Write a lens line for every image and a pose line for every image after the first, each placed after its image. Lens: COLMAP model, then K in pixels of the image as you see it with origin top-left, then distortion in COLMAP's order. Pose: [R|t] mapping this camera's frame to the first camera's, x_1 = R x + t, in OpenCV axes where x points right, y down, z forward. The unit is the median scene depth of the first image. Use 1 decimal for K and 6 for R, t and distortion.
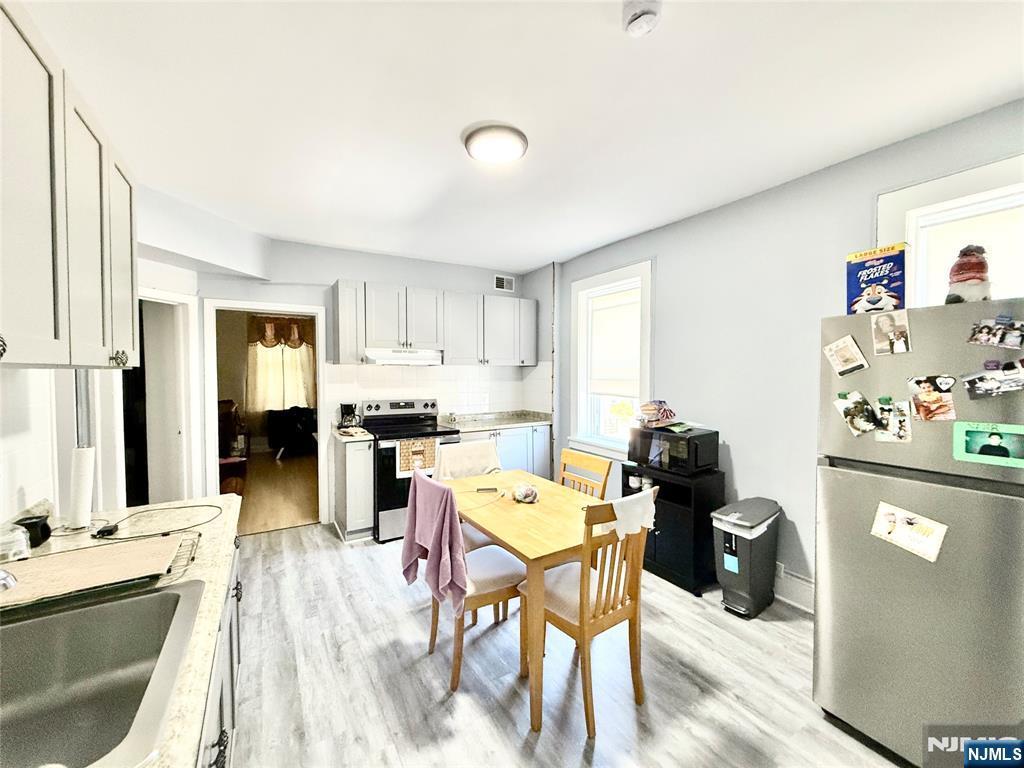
lens RADIAL K [[410.9, 0, 510.6], [0, 410.9, 379.1], [0, 0, 1]] dist [0.002840, -0.000199]
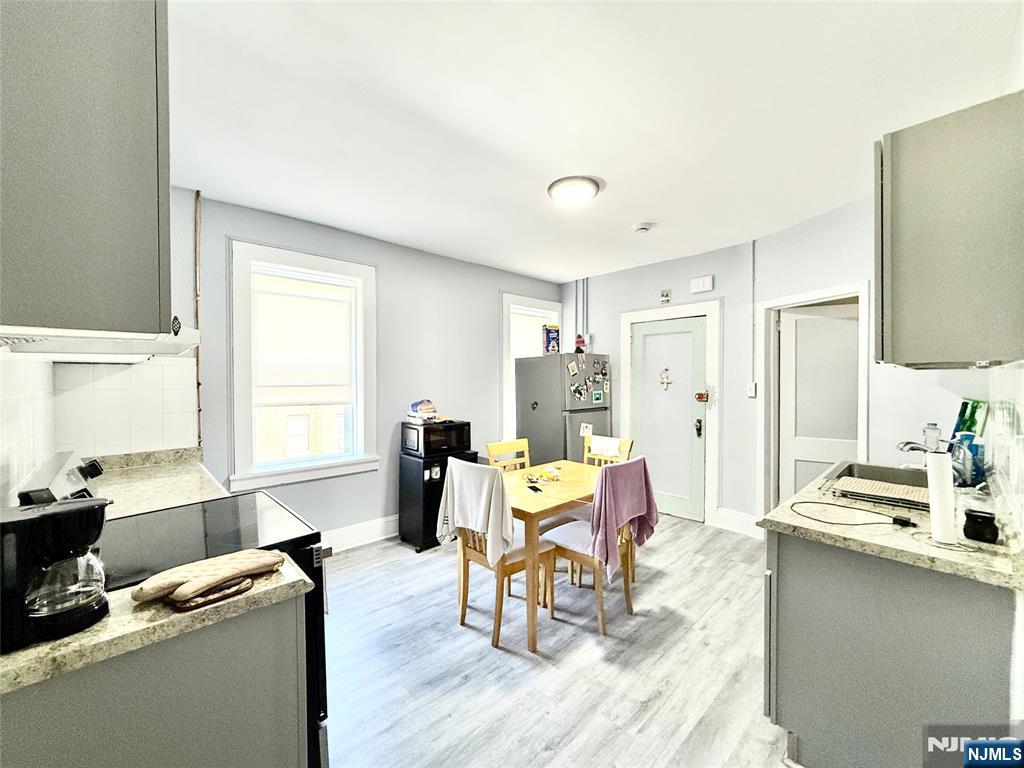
lens RADIAL K [[410.9, 0, 510.1], [0, 410.9, 383.2], [0, 0, 1]] dist [0.002840, -0.000199]
pose [[-0.209314, -0.005975, 0.977830, -1.402560], [0.026915, 0.999567, 0.011870, -0.008561], [-0.977478, 0.028803, -0.209063, 1.708785]]
